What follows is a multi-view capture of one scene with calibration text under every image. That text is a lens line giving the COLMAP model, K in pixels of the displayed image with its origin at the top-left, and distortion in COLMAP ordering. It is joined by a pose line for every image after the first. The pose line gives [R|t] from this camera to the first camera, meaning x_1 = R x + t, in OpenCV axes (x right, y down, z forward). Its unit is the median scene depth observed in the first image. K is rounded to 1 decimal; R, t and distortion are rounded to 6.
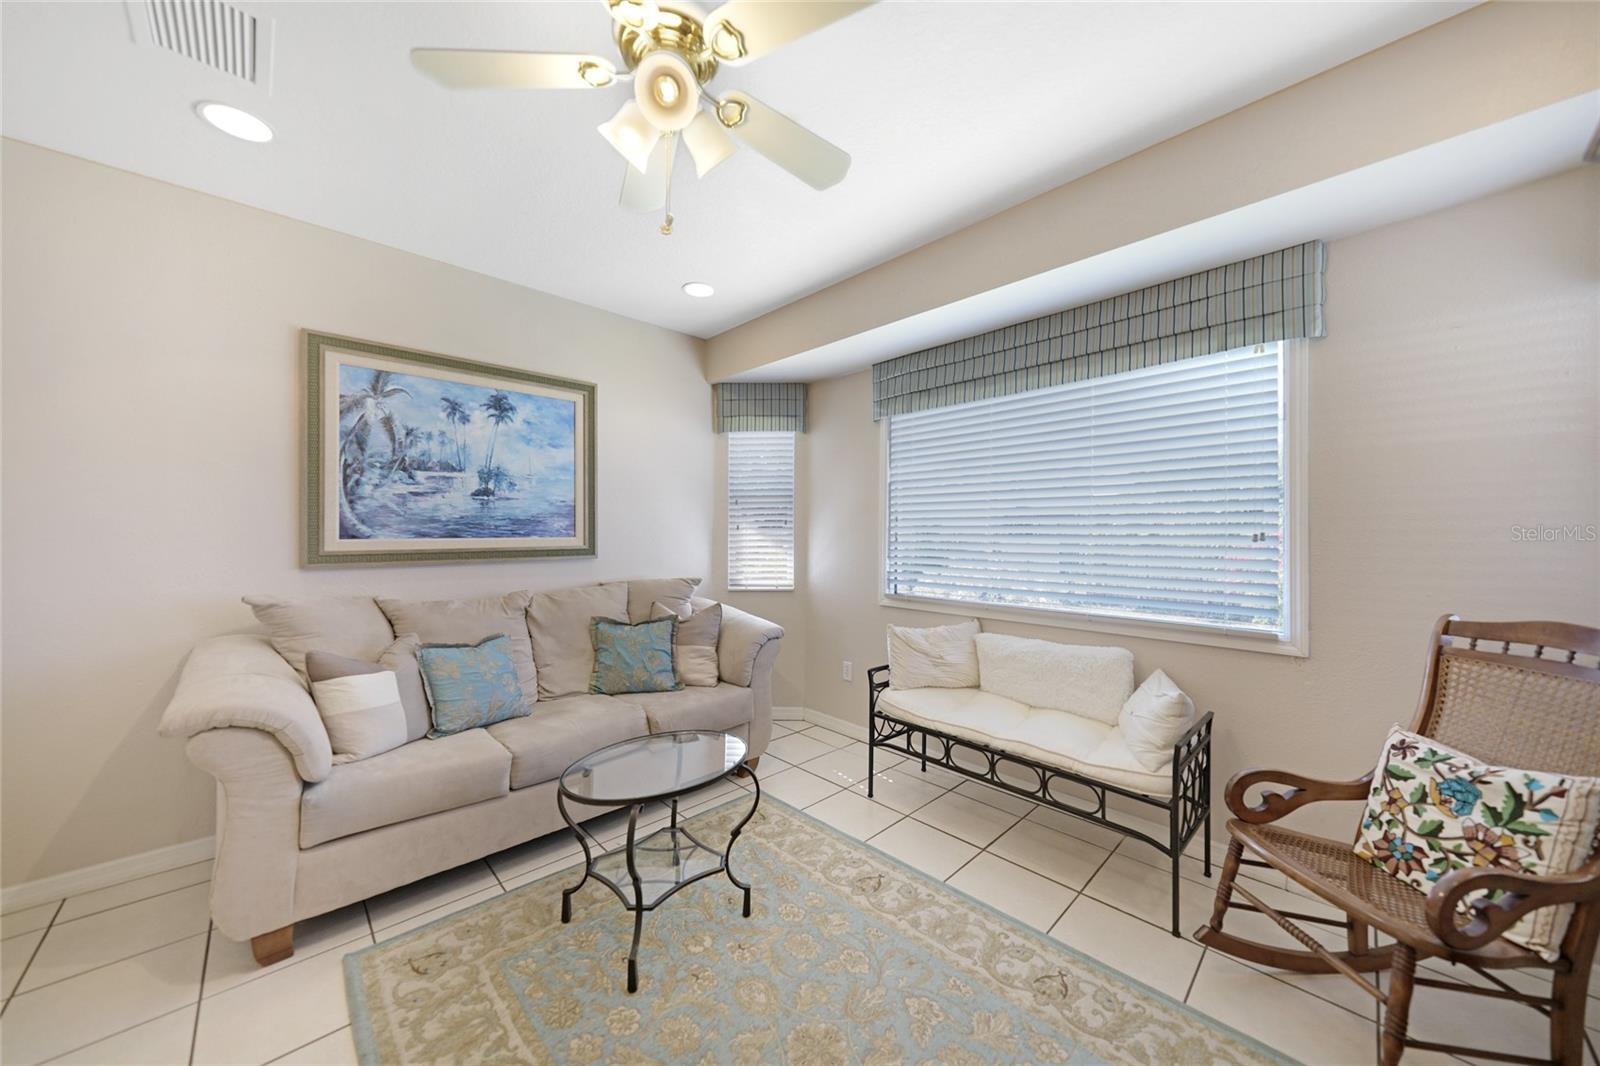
lens RADIAL K [[553.6, 0, 801.8], [0, 553.6, 533.2], [0, 0, 1]] dist [-0.009460, 0.003759]
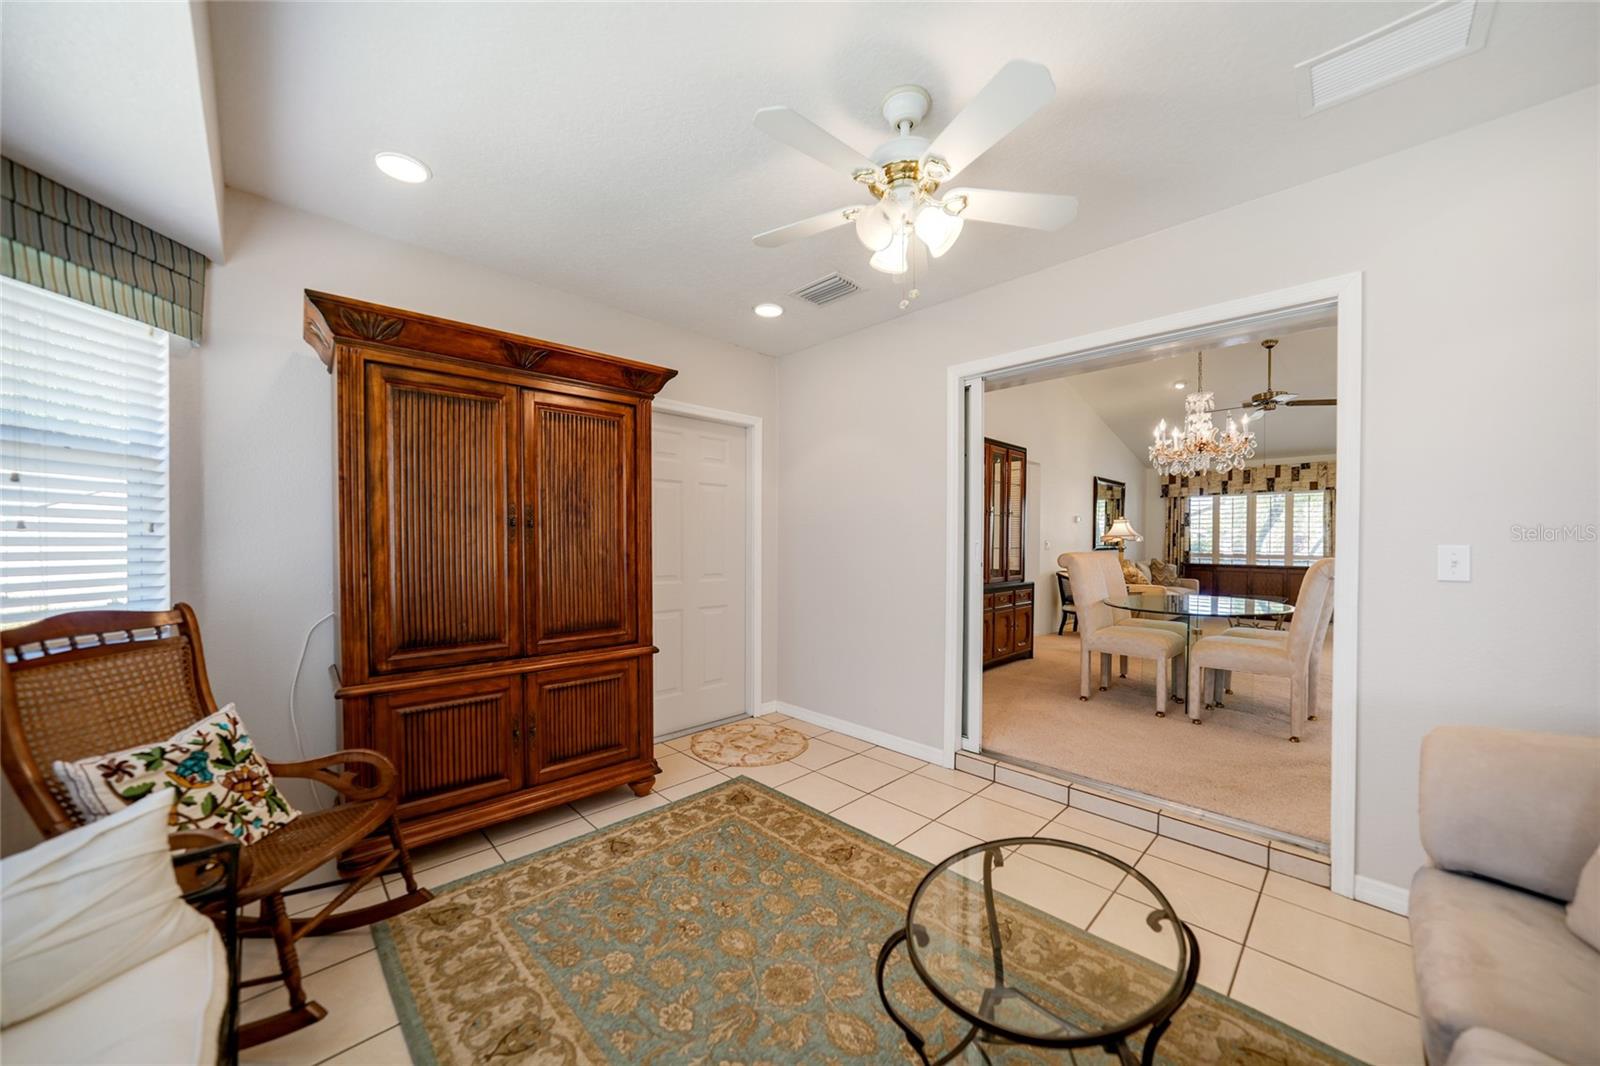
lens RADIAL K [[553.6, 0, 802.1], [0, 553.6, 541.9], [0, 0, 1]] dist [-0.009460, 0.003759]
pose [[-0.999998, -0.000046, -0.002023, 0.003698], [-0.000055, 0.999990, 0.004403, 0.026225], [0.002023, 0.004403, -0.999988, 2.052098]]
